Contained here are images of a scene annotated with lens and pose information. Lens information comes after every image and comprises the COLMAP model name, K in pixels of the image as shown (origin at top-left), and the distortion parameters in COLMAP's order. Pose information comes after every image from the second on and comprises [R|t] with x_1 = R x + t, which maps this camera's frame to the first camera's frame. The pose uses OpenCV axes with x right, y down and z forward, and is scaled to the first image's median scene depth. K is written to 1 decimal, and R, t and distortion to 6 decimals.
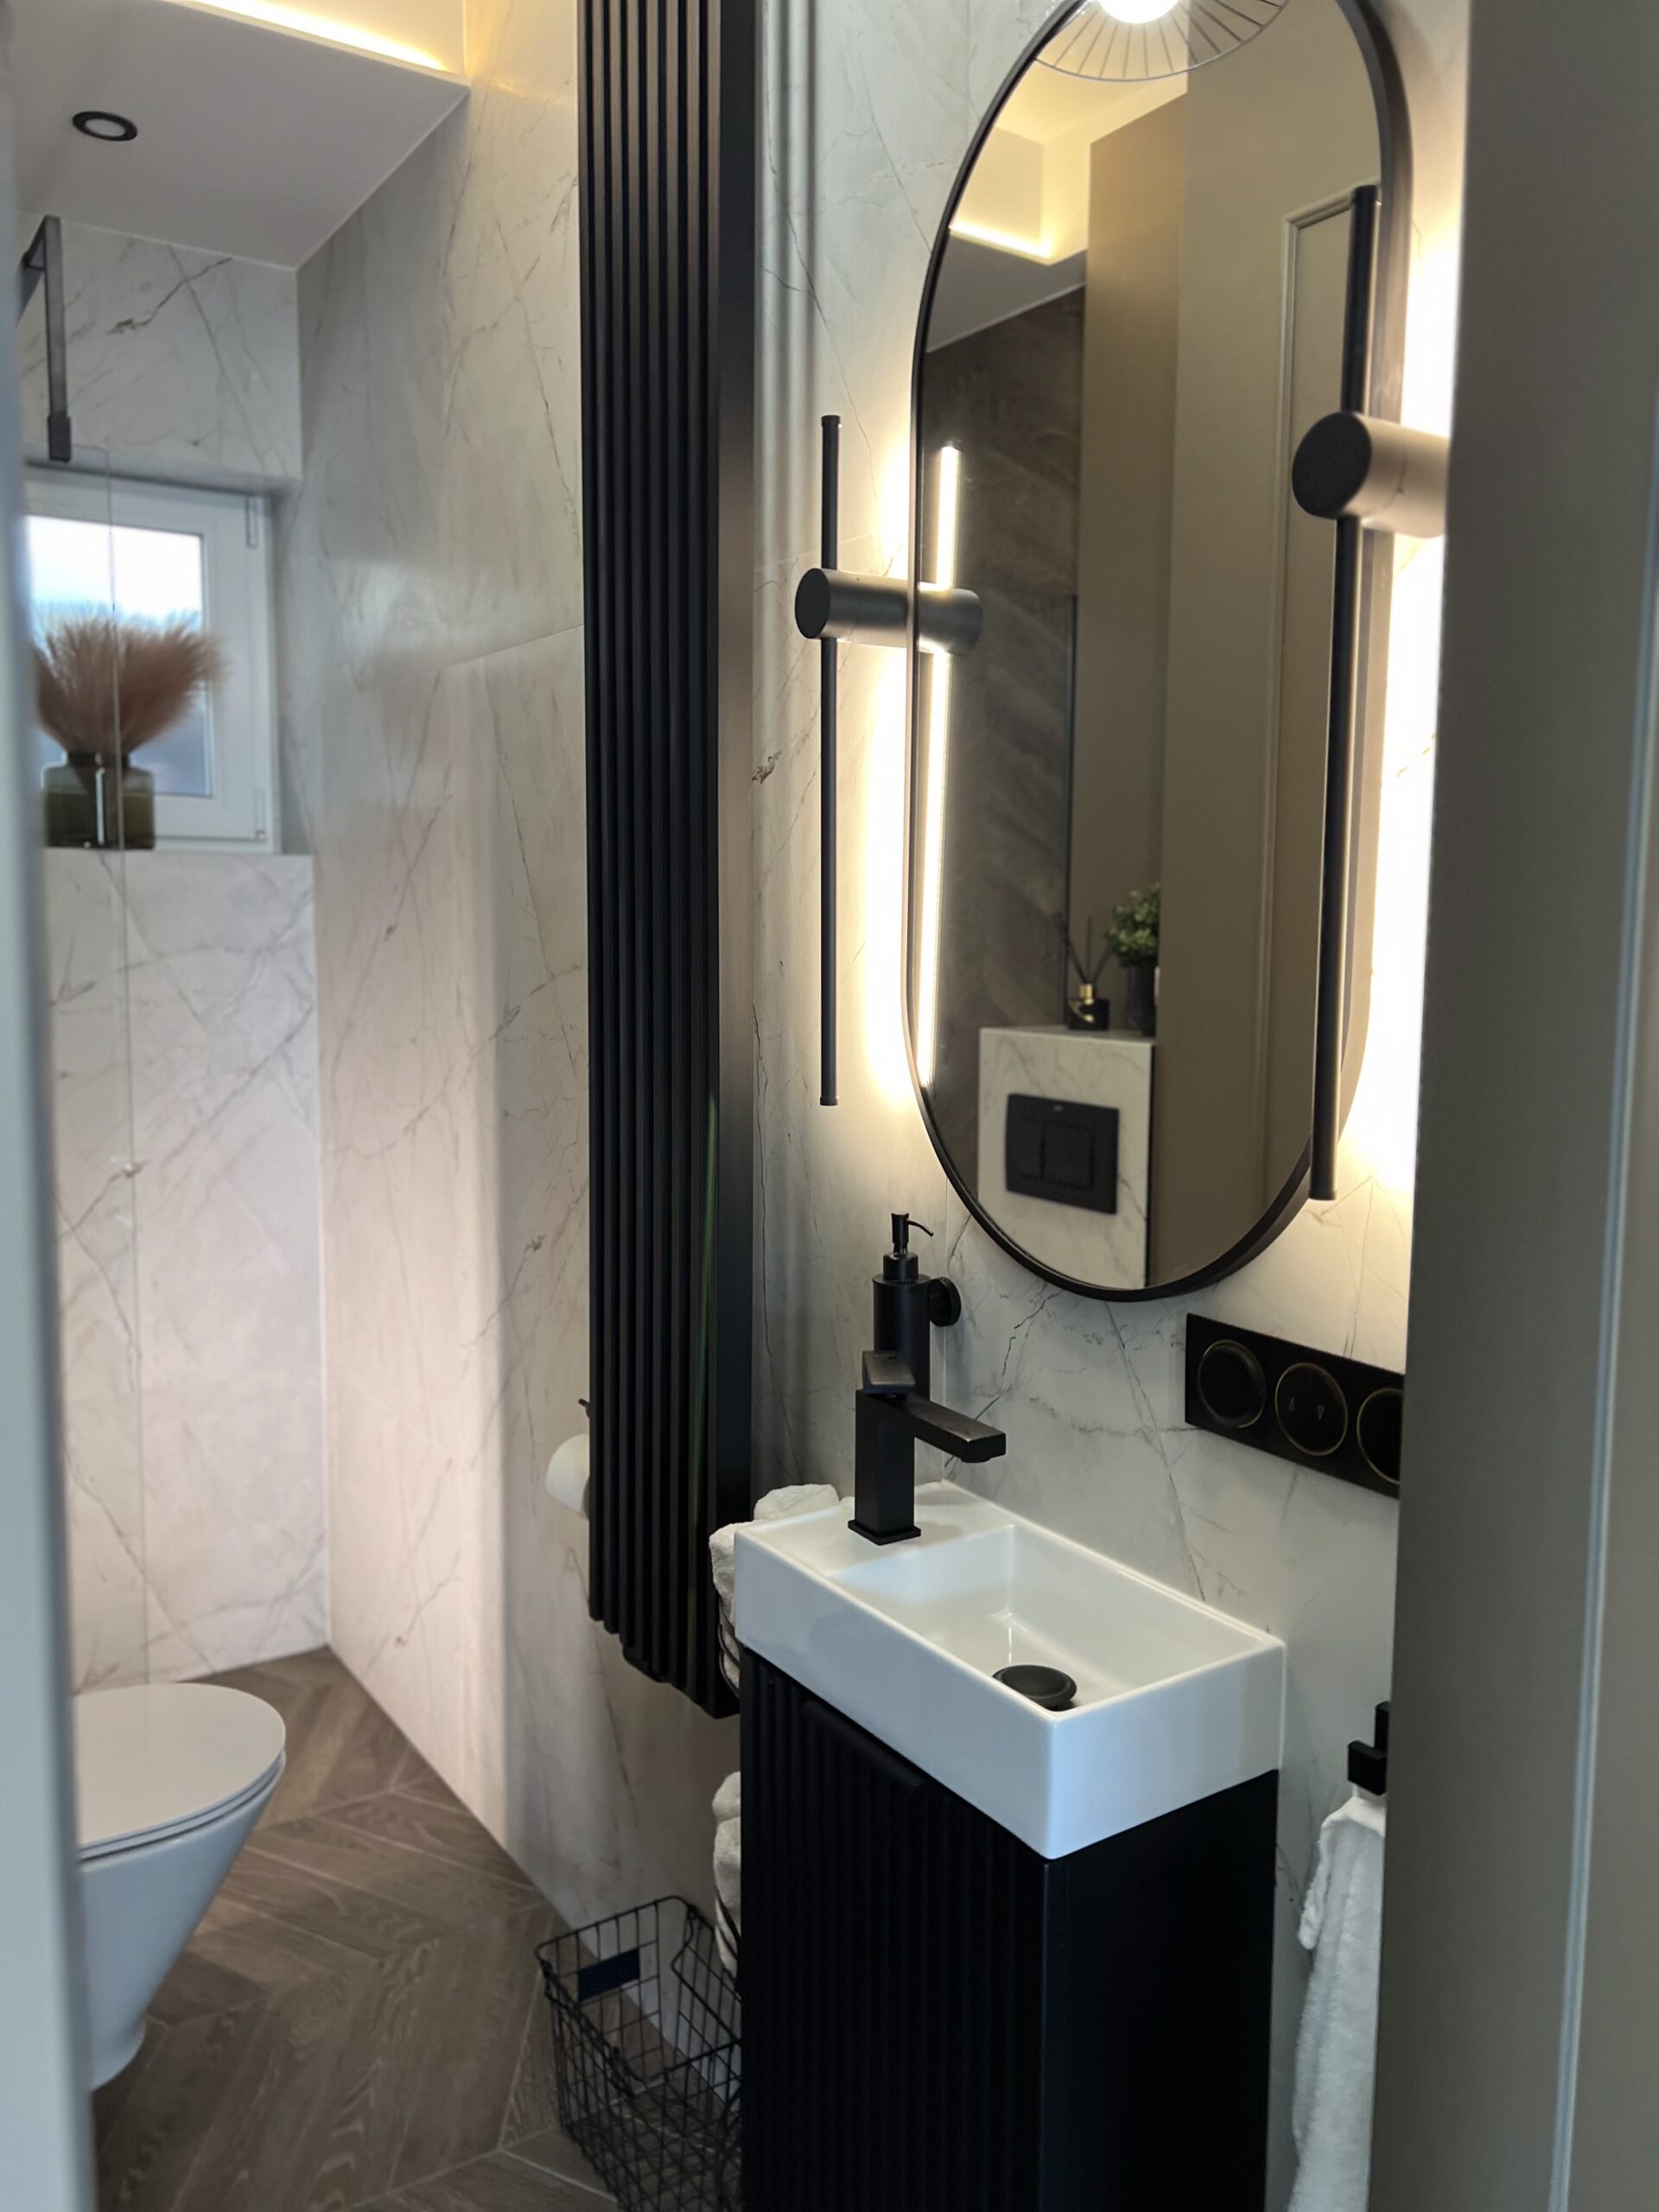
lens RADIAL K [[1668.9, 0, 817.2], [0, 1668.9, 1056.4], [0, 0, 1]] dist [0.056964, -0.066794]
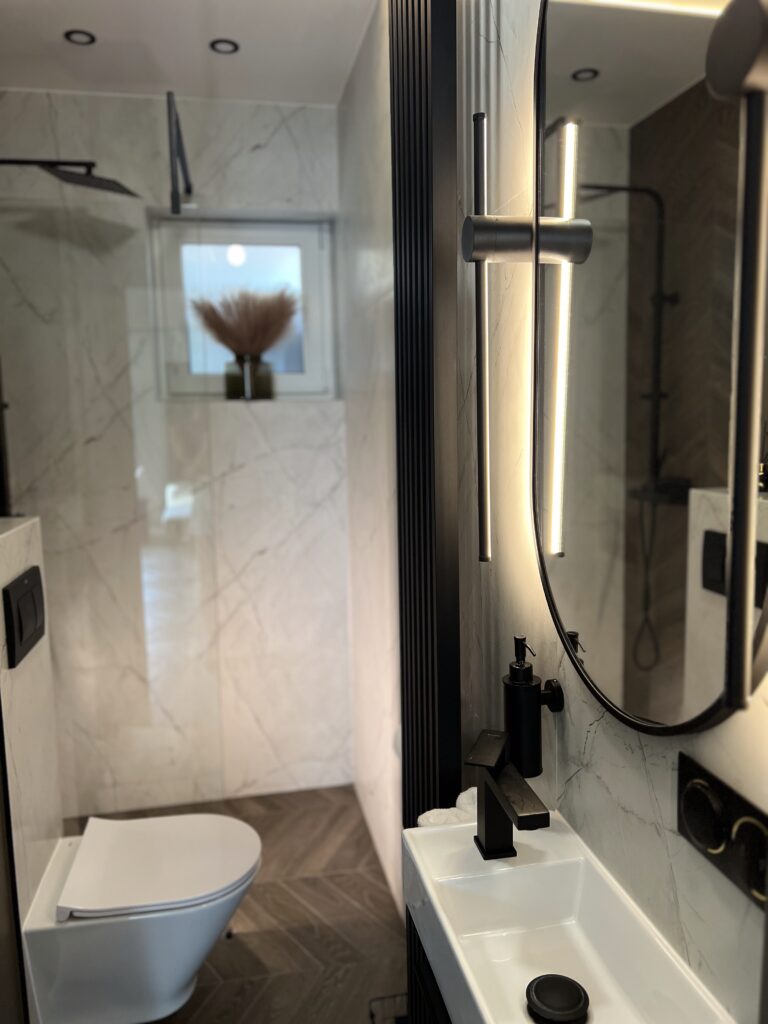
lens RADIAL K [[772.6, 0, 376.4], [0, 772.6, 507.9], [0, 0, 1]] dist [0.056964, -0.066794]
pose [[0.924764, 0.017703, -0.380128, 0.121010], [-0.003691, 0.999288, 0.037559, -0.030948], [0.380522, -0.033331, 0.924171, 0.184990]]
